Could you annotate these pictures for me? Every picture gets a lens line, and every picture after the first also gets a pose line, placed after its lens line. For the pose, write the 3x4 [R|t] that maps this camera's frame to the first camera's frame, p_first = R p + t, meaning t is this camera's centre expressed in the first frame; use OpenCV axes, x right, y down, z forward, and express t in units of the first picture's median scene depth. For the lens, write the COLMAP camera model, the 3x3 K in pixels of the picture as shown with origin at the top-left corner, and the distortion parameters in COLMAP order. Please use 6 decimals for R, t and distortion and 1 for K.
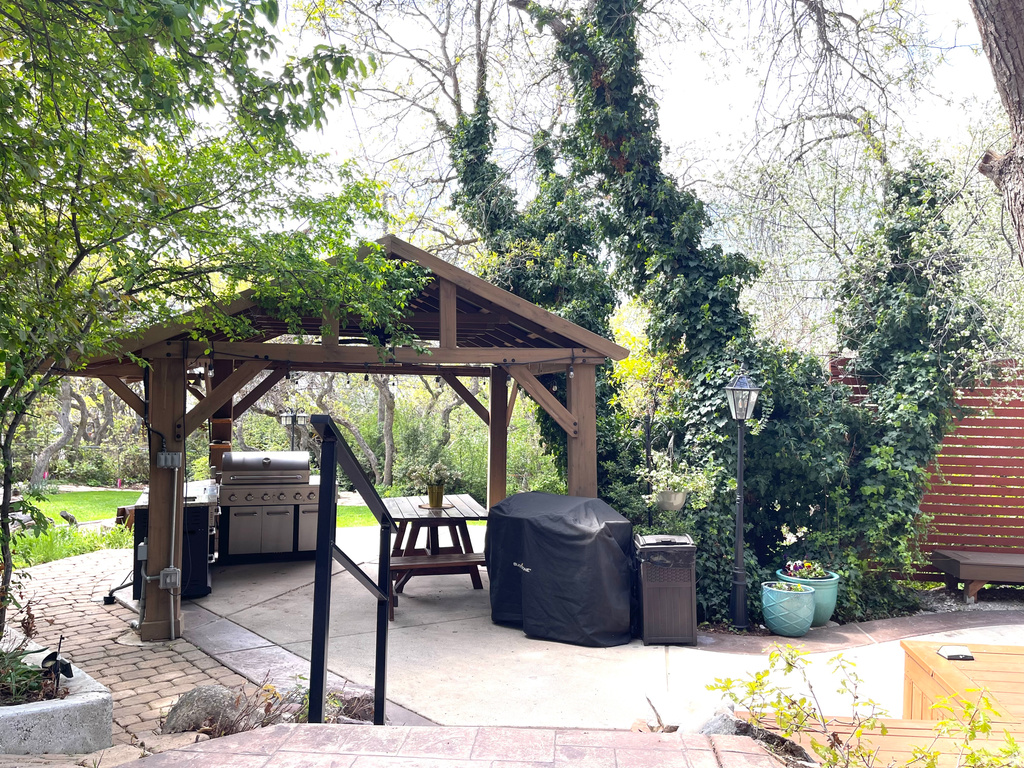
lens RADIAL K [[741.6, 0, 511.2], [0, 741.6, 383.6], [0, 0, 1]] dist [0.032530, -0.007752]
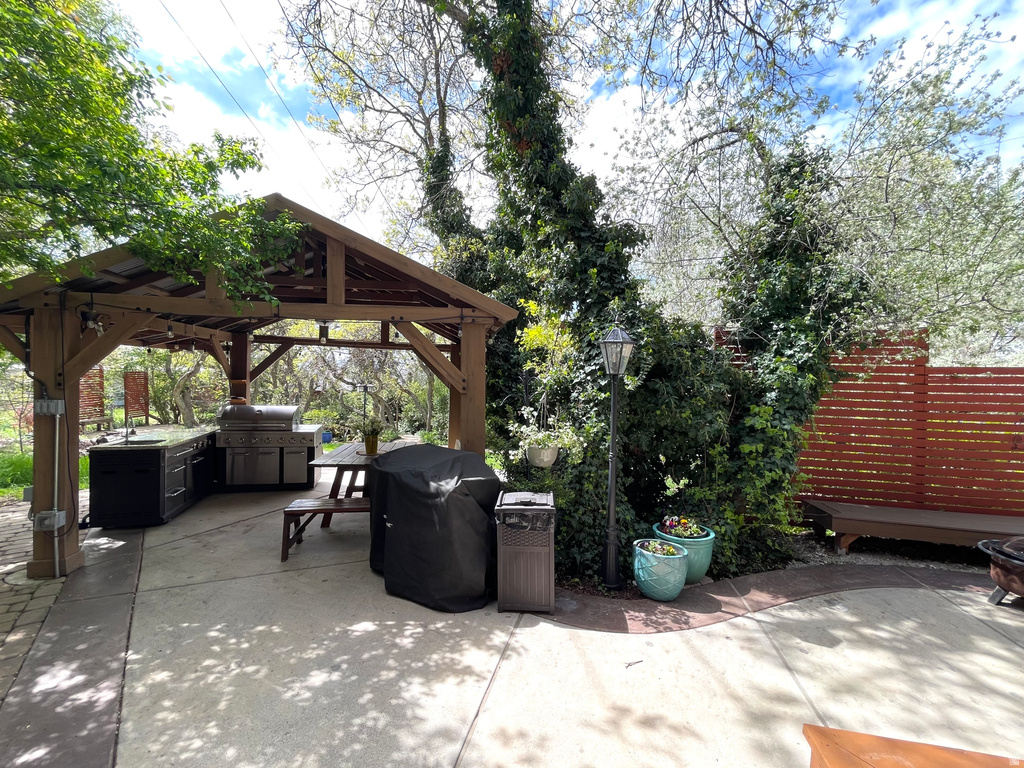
lens RADIAL K [[425.0, 0, 508.4], [0, 425.0, 384.5], [0, 0, 1]] dist [-0.004736, 0.000096]
pose [[0.997979, 0.011317, -0.062523, 0.184591], [-0.009723, 0.999621, 0.025737, 0.043268], [0.062790, -0.025077, 0.997712, 0.396164]]
